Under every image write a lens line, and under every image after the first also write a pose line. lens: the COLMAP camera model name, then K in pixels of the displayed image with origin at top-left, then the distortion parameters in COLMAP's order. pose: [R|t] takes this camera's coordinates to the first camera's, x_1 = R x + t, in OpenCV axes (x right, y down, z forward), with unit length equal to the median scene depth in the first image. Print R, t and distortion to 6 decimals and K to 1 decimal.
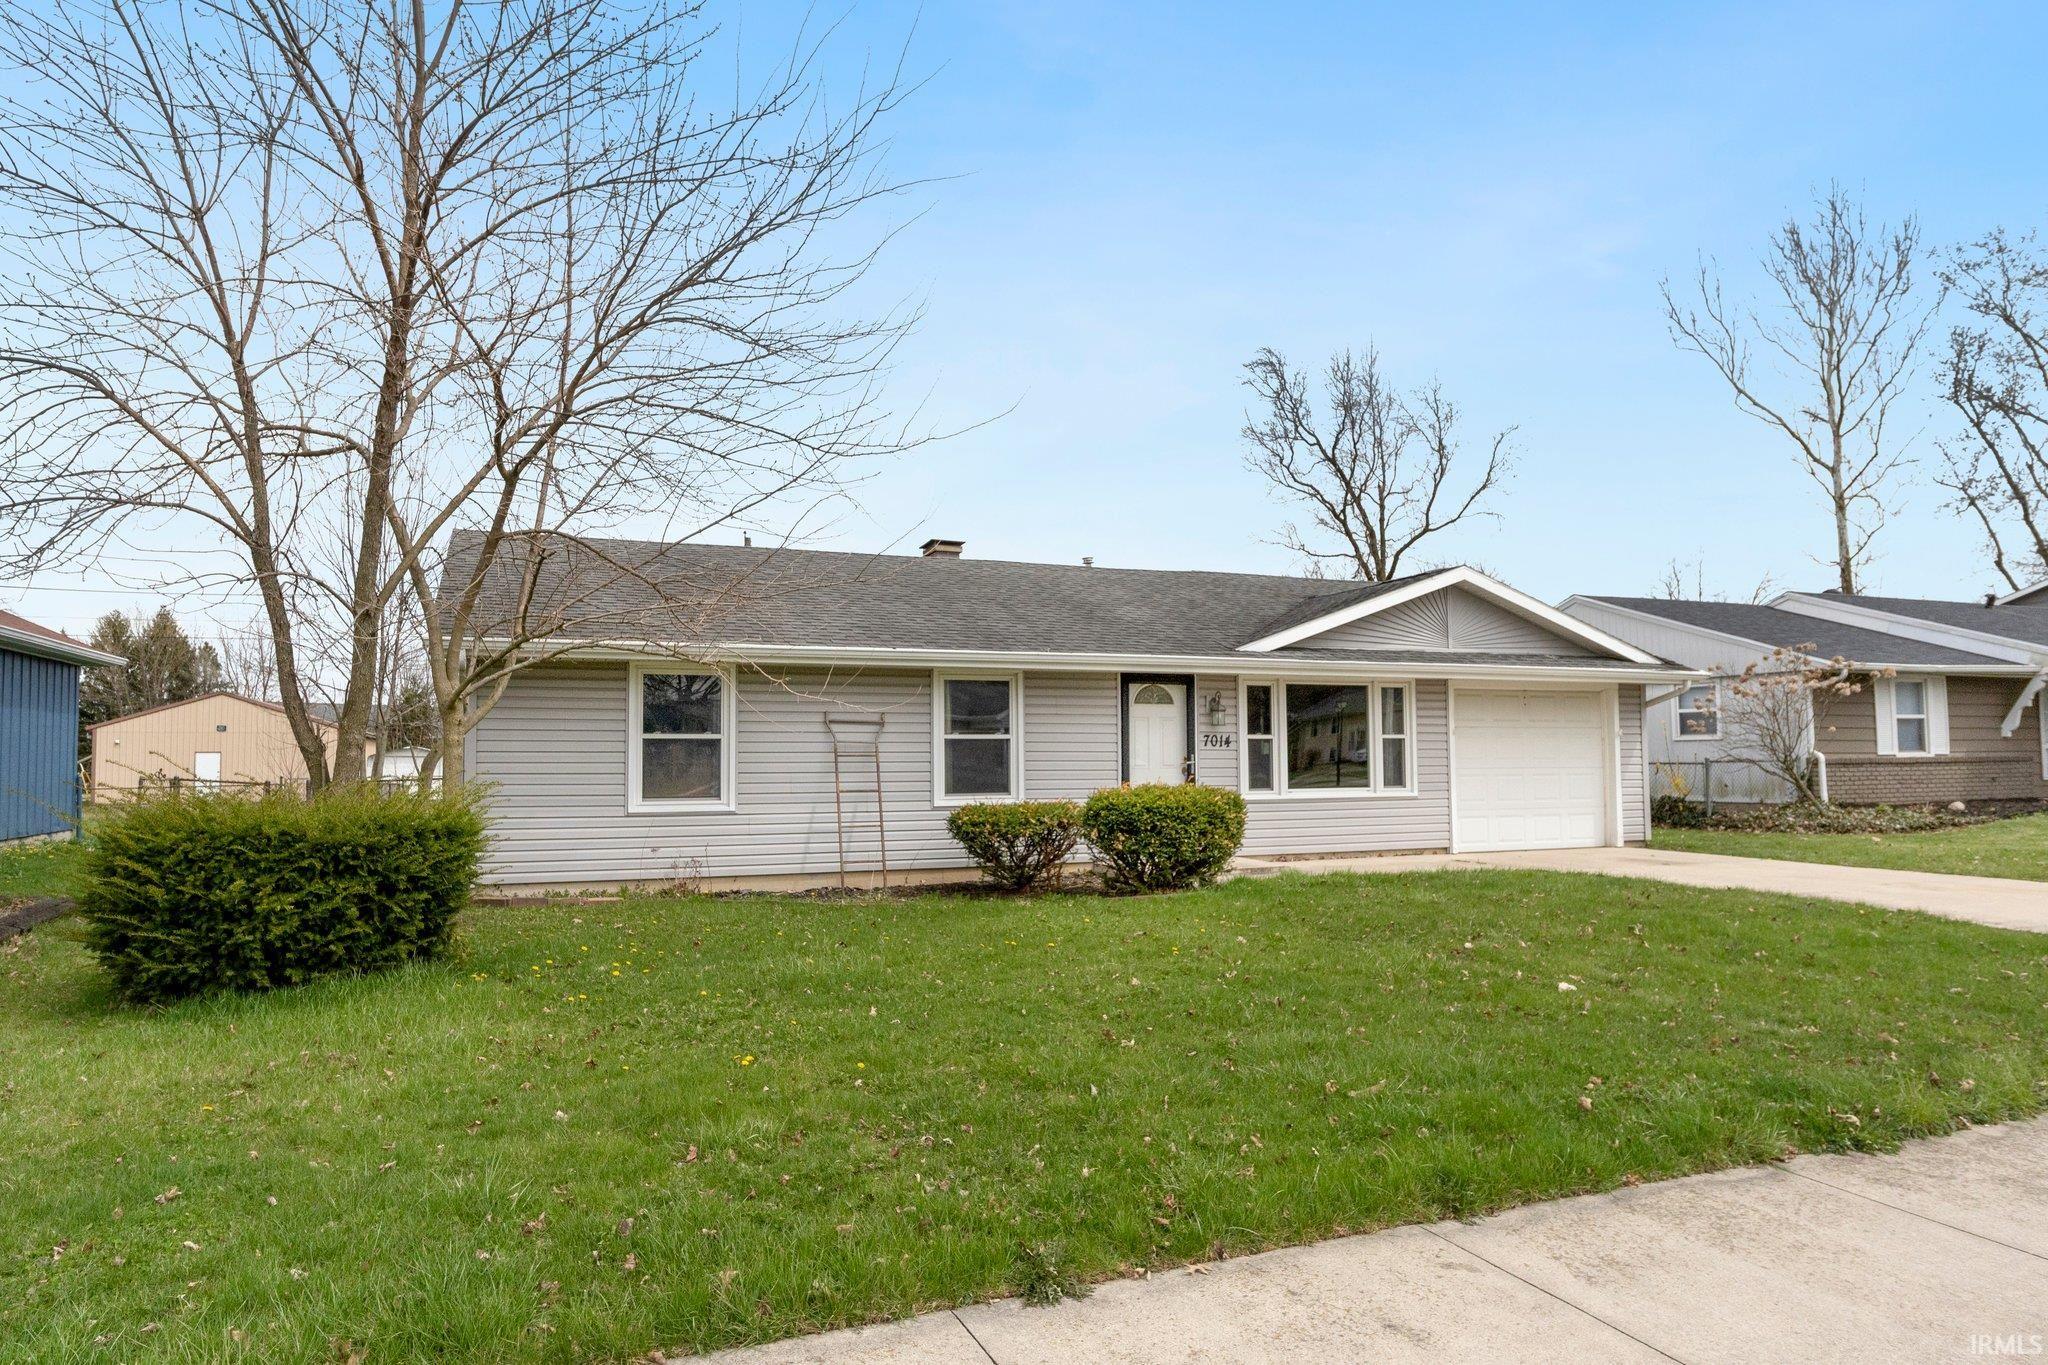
lens RADIAL K [[1257.1, 0, 1018.2], [0, 1257.1, 679.4], [0, 0, 1]] dist [-0.001203, -0.000419]
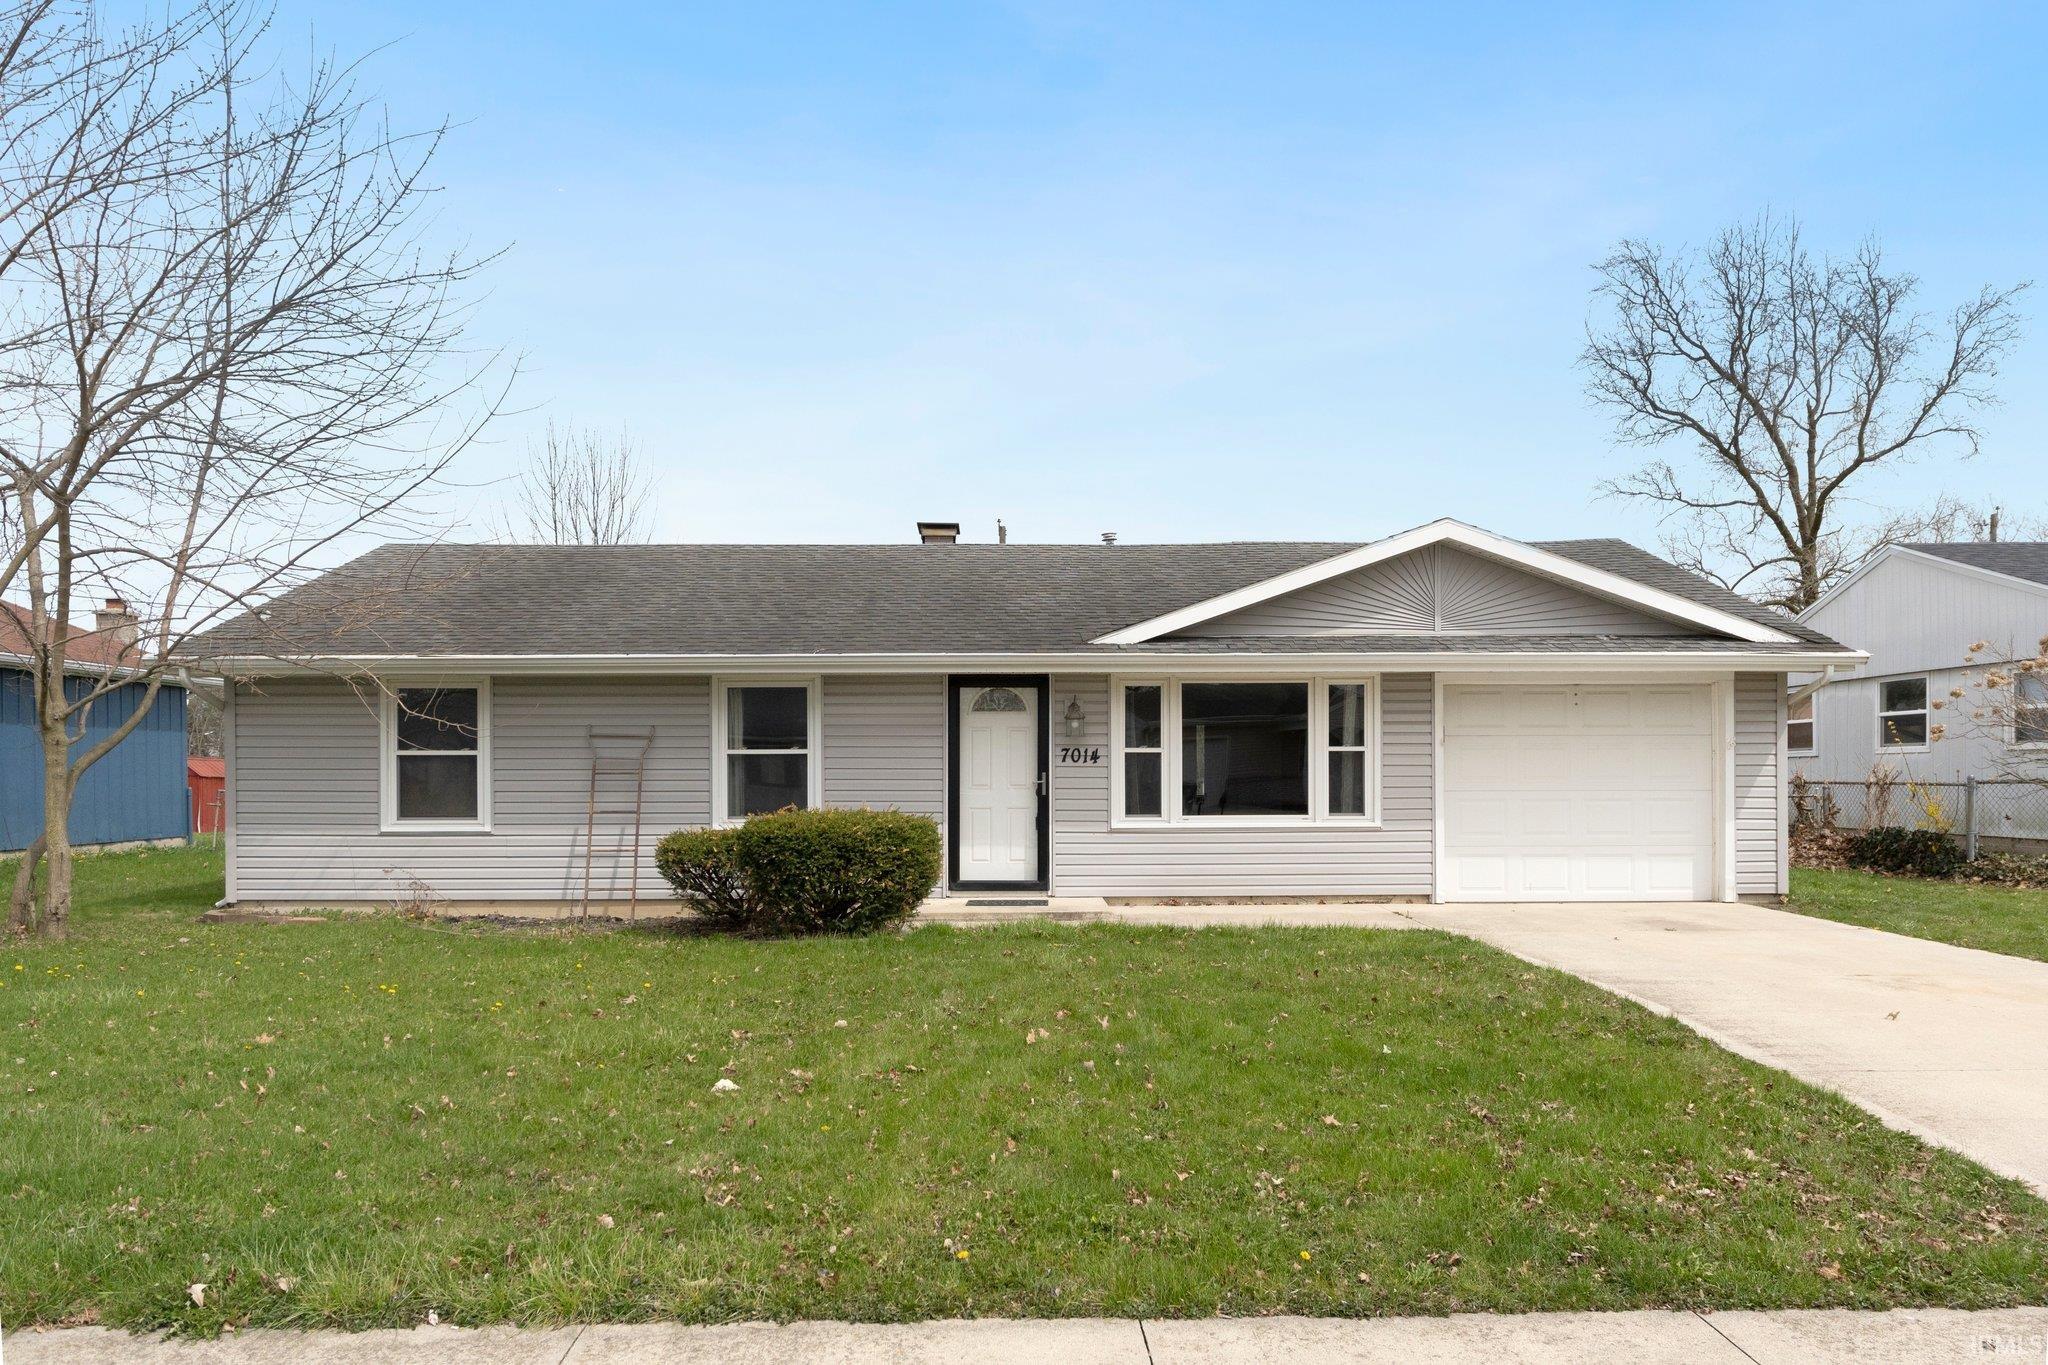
lens RADIAL K [[1411.4, 0, 962.3], [0, 1411.4, 755.7], [0, 0, 1]] dist [-0.003665, 0.003971]
pose [[0.933948, -0.001817, -0.357405, 0.412609], [0.020988, 0.998540, 0.049768, 0.001867], [0.356793, -0.053982, 0.932623, 0.120296]]
